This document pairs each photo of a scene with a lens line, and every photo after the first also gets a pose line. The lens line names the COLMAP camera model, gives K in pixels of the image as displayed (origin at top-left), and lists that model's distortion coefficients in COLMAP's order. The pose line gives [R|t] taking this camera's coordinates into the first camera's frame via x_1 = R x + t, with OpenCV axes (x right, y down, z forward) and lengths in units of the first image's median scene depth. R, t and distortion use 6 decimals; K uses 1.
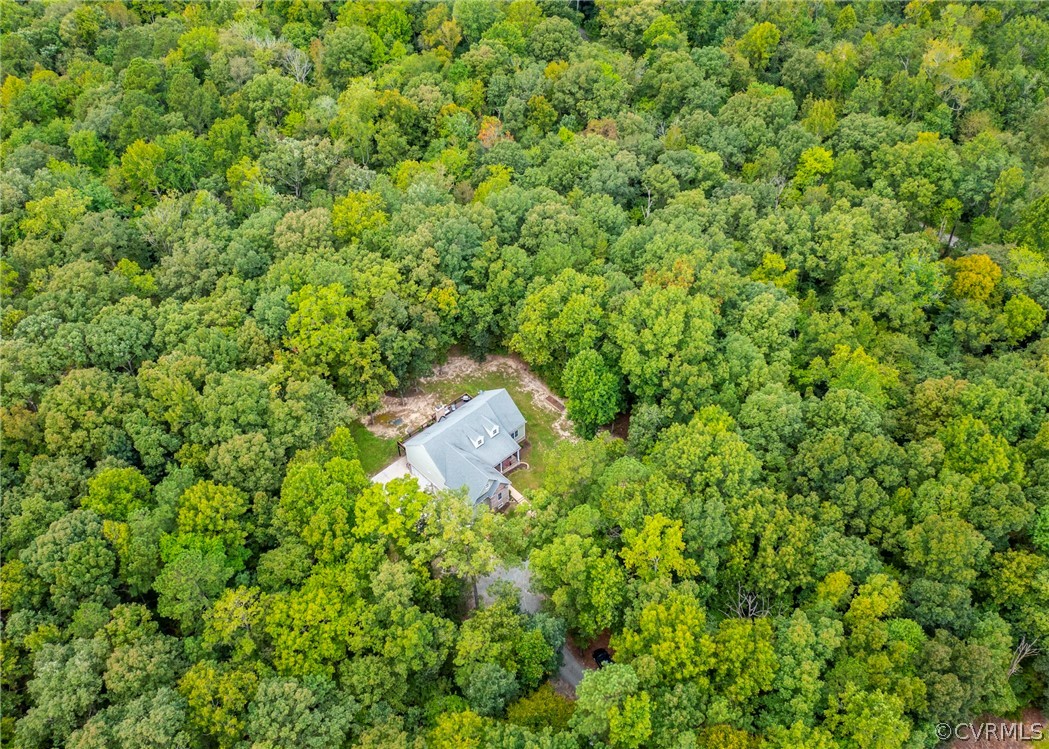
lens RADIAL K [[888.6, 0, 525.0], [0, 888.6, 372.7], [0, 0, 1]] dist [-0.004039, -0.004573]
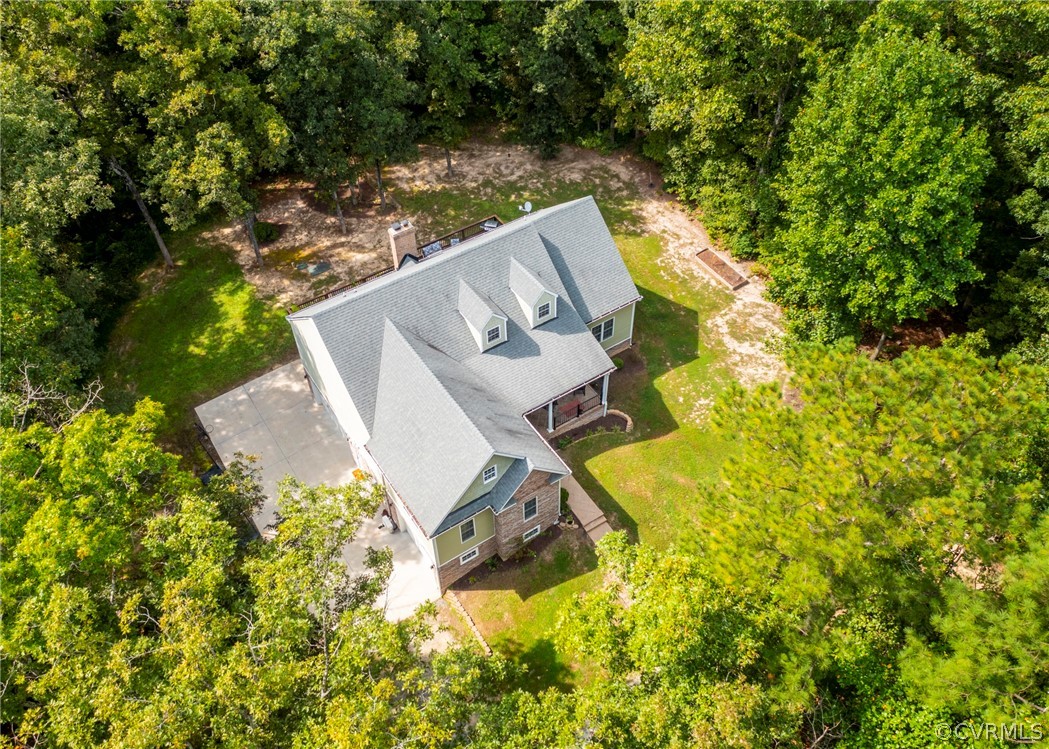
lens RADIAL K [[888.6, 0, 523.1], [0, 888.6, 375.4], [0, 0, 1]] dist [-0.004039, -0.004573]
pose [[0.985631, 0.125719, -0.112808, -0.000870], [-0.116555, 0.989585, 0.084473, 0.061392], [0.122253, -0.070111, 0.990020, 0.646213]]
